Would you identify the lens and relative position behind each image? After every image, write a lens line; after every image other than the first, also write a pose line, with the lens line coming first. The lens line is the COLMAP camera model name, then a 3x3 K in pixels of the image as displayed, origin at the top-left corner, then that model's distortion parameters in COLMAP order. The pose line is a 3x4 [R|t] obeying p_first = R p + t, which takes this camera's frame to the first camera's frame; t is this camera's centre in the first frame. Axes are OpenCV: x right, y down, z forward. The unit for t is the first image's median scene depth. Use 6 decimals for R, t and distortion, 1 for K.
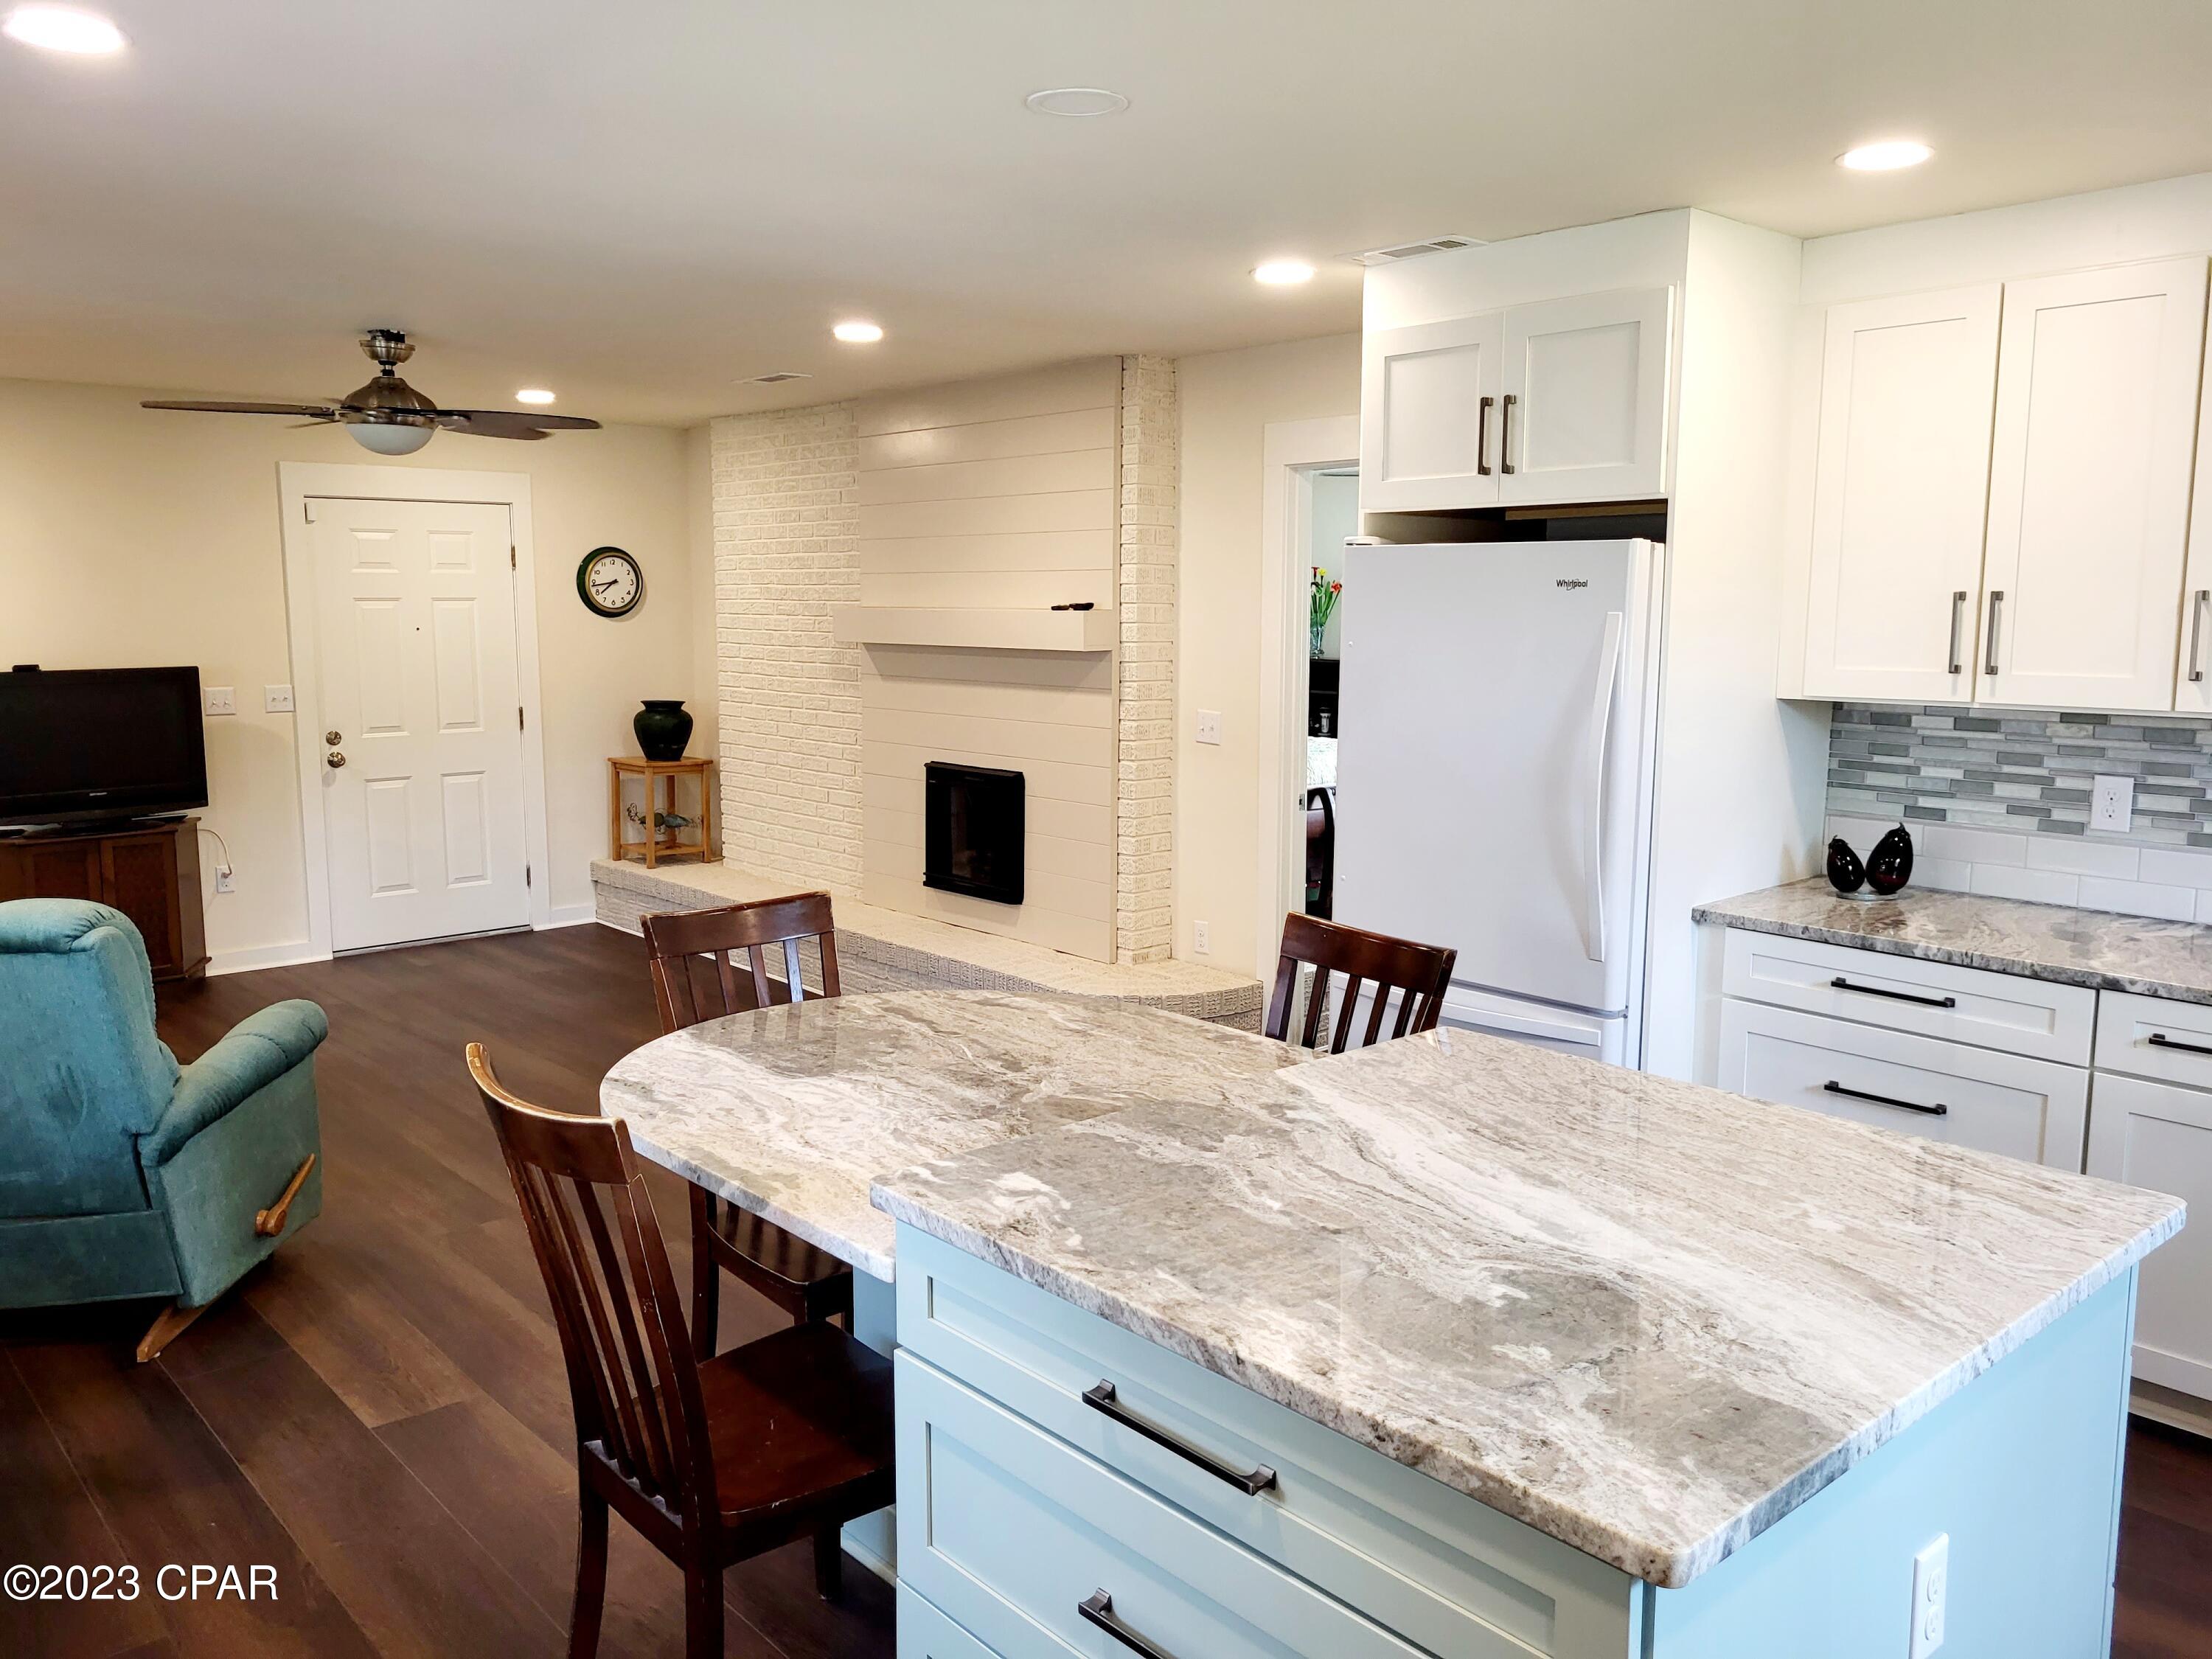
lens RADIAL K [[1679.6, 0, 1106.9], [0, 1679.6, 840.4], [0, 0, 1]] dist [0.055147, -0.048774]
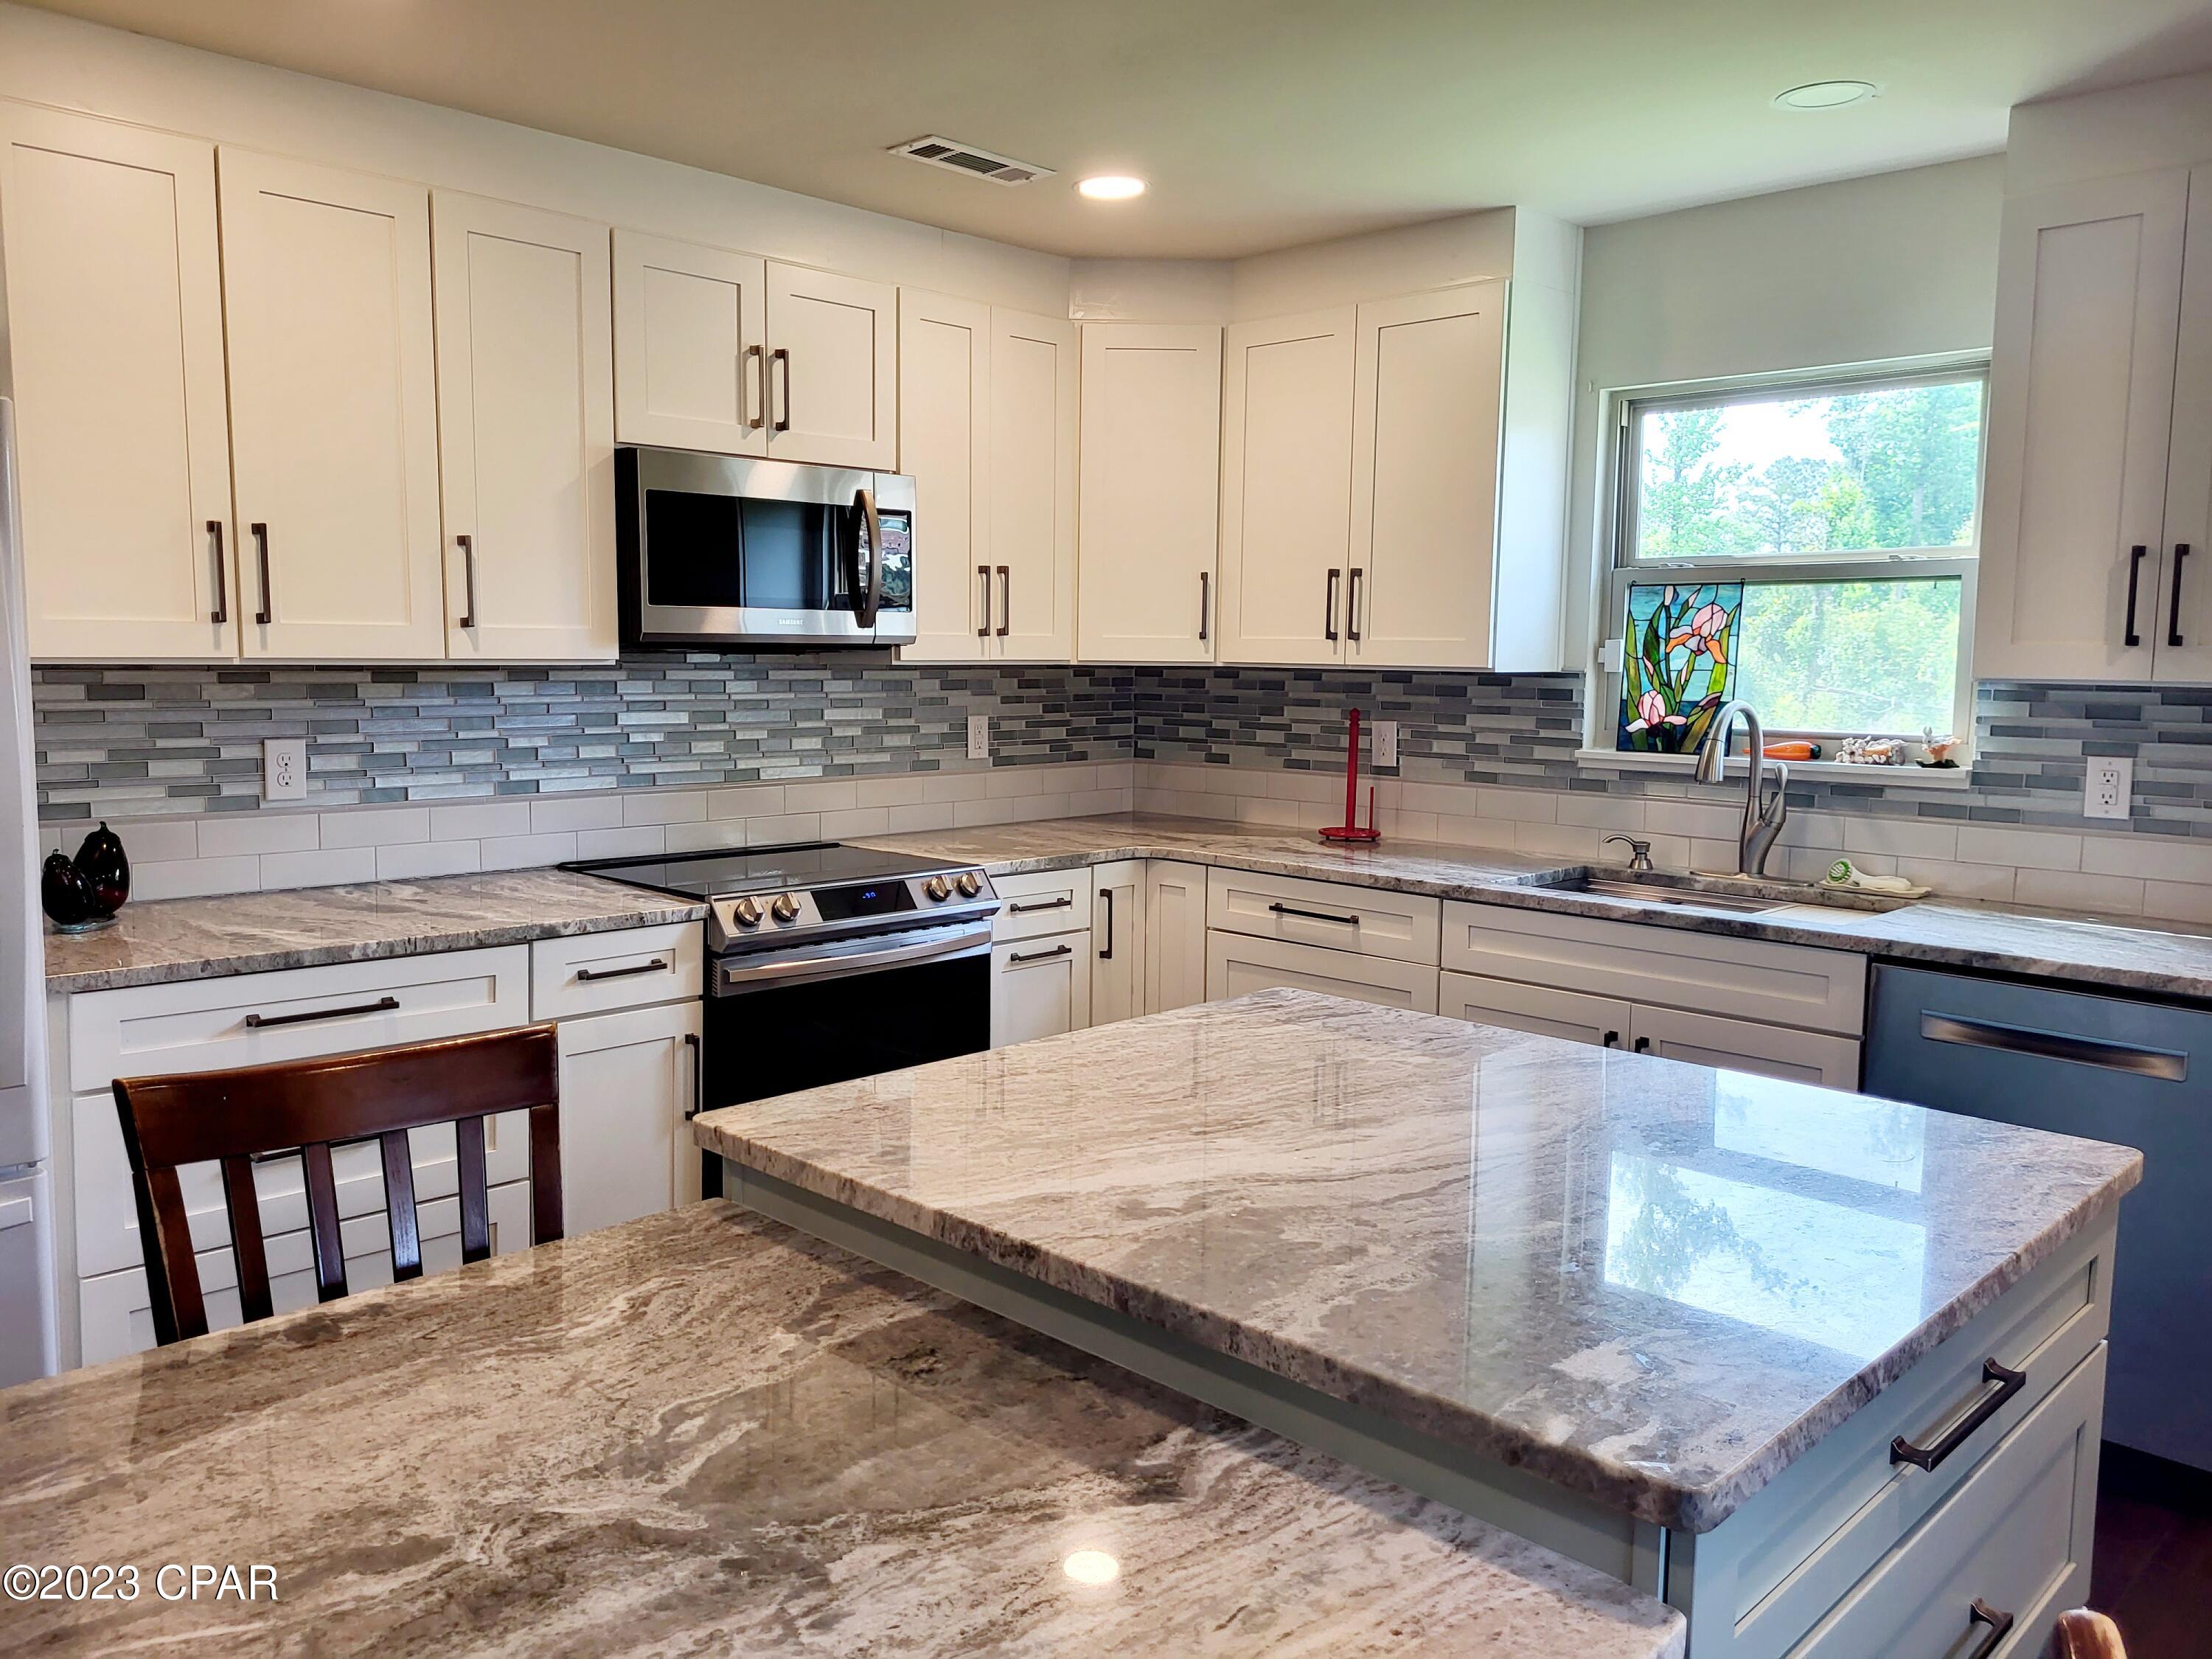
lens RADIAL K [[1664.2, 0, 1088.0], [0, 1664.2, 833.9], [0, 0, 1]] dist [0.054910, -0.053787]
pose [[-0.056912, -0.118649, 0.991304, -0.440578], [0.128914, 0.983728, 0.125143, -0.060987], [-0.990021, 0.134915, -0.040690, 0.839794]]
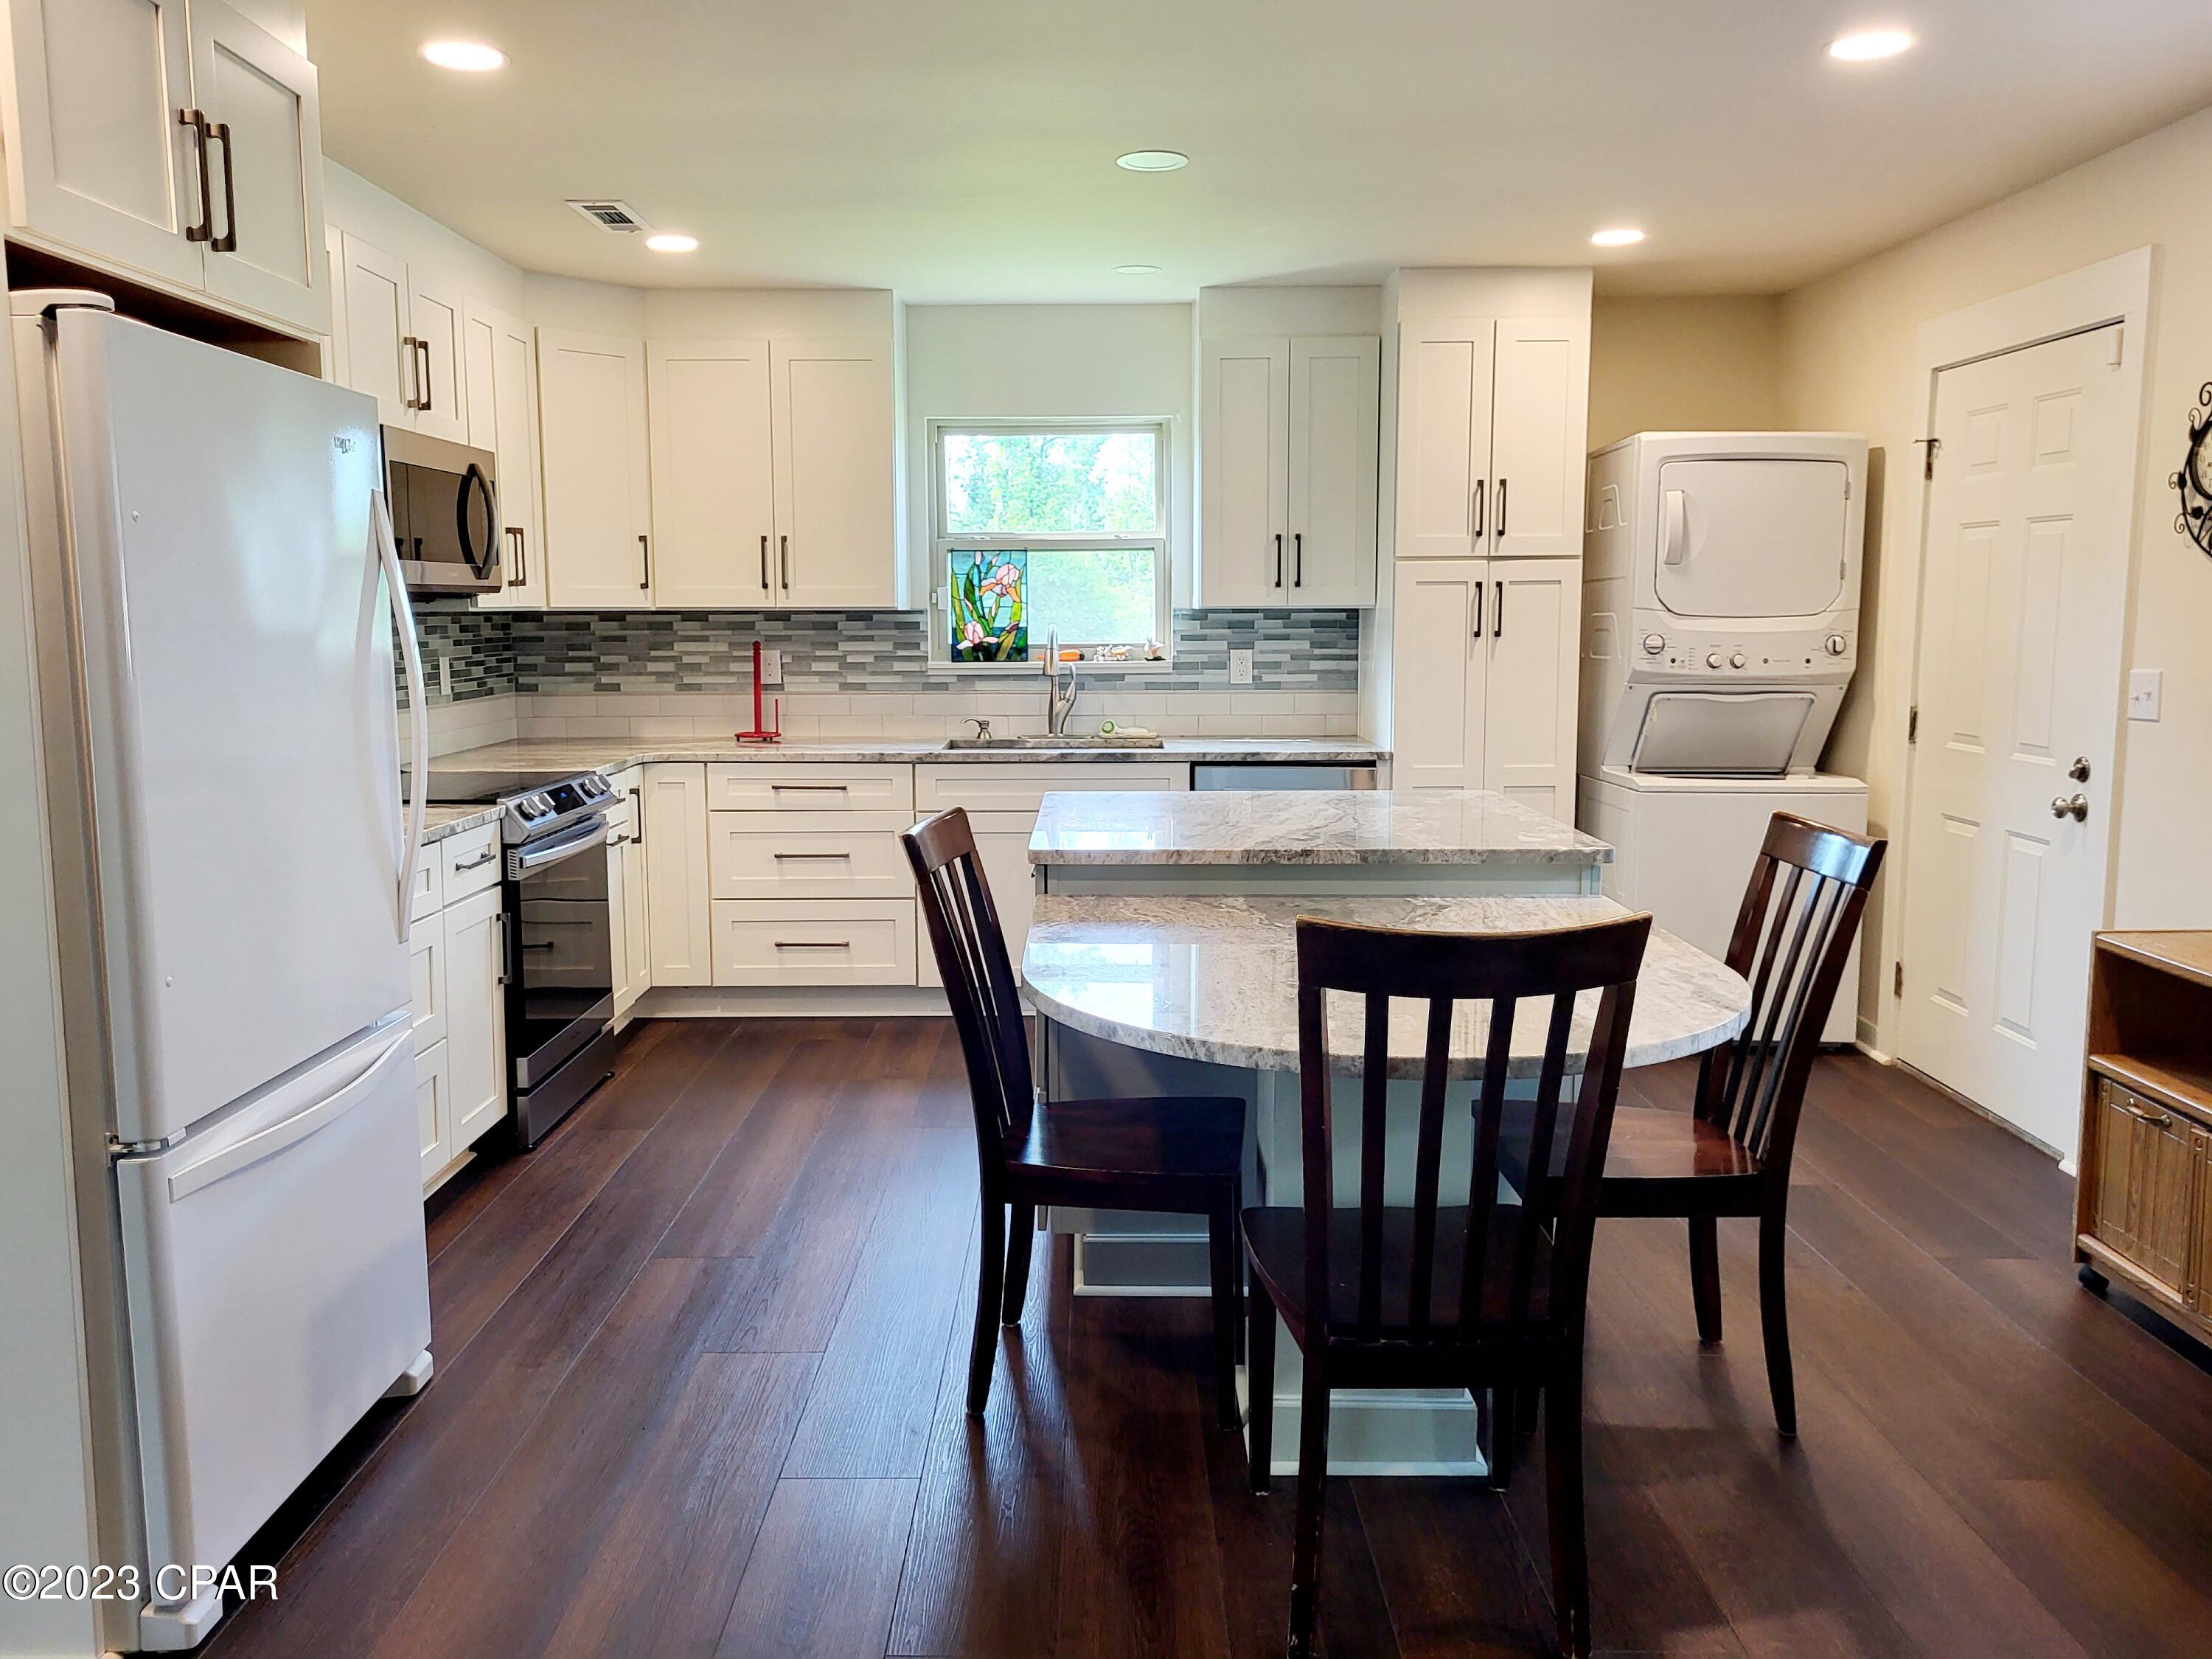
lens RADIAL K [[1673.2, 0, 1069.1], [0, 1673.2, 807.3], [0, 0, 1]] dist [0.040358, -0.035915]
pose [[-0.730915, -0.082744, 0.677434, -0.599512], [0.096767, 0.970029, 0.222889, -0.172384], [-0.675574, 0.228466, -0.701001, 1.740293]]
